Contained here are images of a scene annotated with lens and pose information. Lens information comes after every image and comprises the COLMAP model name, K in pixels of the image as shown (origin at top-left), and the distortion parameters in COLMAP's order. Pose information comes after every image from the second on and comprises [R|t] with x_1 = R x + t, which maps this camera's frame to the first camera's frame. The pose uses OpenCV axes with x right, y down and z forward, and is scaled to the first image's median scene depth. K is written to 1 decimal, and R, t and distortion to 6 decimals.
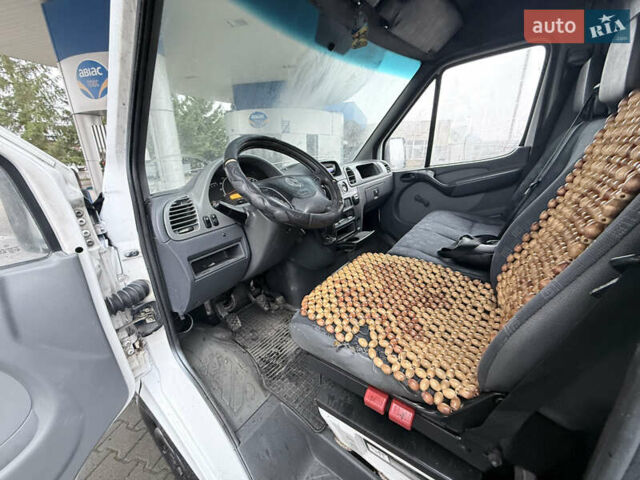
lens RADIAL K [[254.5, 0, 319.7], [0, 254.5, 239.2], [0, 0, 1]] dist [0.000751, -0.000129]
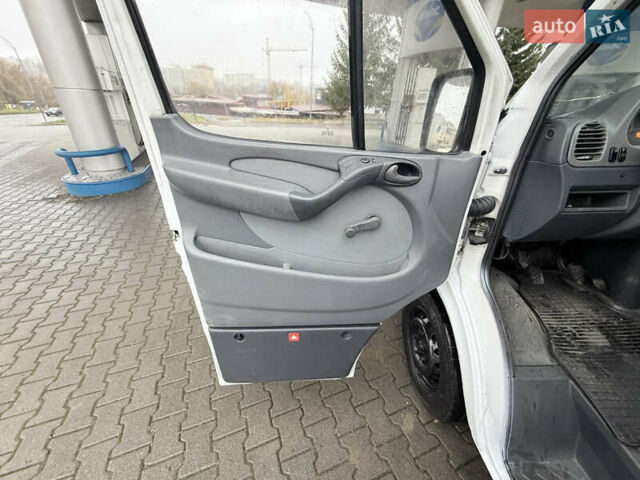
lens RADIAL K [[254.5, 0, 319.7], [0, 254.5, 239.2], [0, 0, 1]] dist [0.000751, -0.000129]
pose [[0.595554, 0.415461, -0.687537, -0.293820], [-0.291813, 0.909296, 0.296692, 0.207524], [0.748439, 0.023936, 0.662772, -0.281539]]
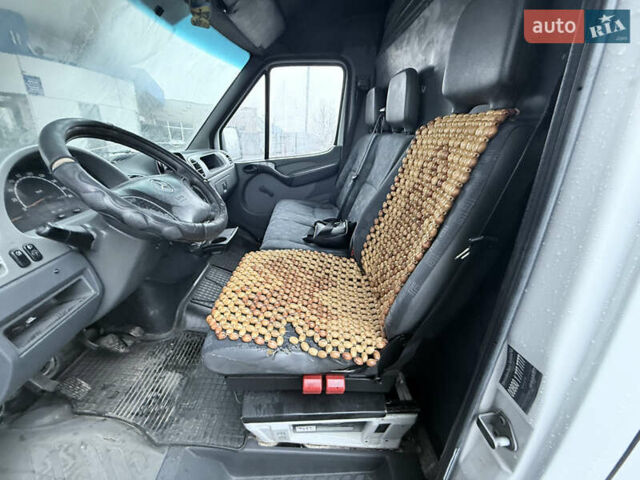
lens RADIAL K [[254.5, 0, 319.7], [0, 254.5, 239.2], [0, 0, 1]] dist [0.000751, -0.000129]
pose [[0.783784, -0.167706, 0.597961, -0.213890], [0.135609, 0.985830, 0.098738, -0.068775], [-0.606047, 0.003700, 0.795420, 0.062934]]
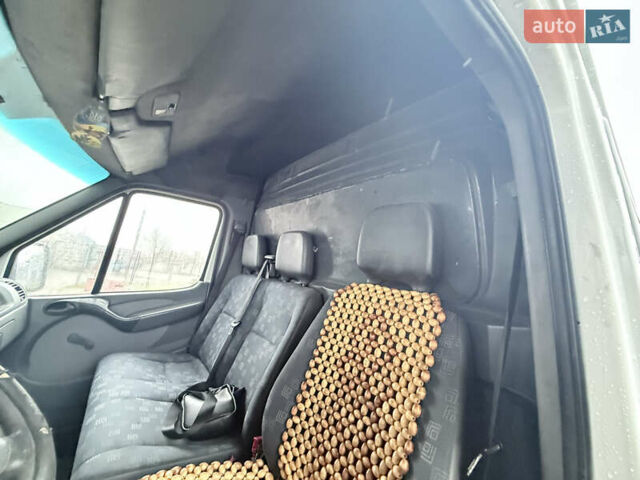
lens RADIAL K [[254.5, 0, 319.7], [0, 254.5, 239.2], [0, 0, 1]] dist [0.000751, -0.000129]
pose [[0.294379, 0.220161, 0.929984, -0.267938], [0.172979, 0.944756, -0.278414, -0.257418], [-0.939904, 0.242827, 0.240033, 0.366652]]
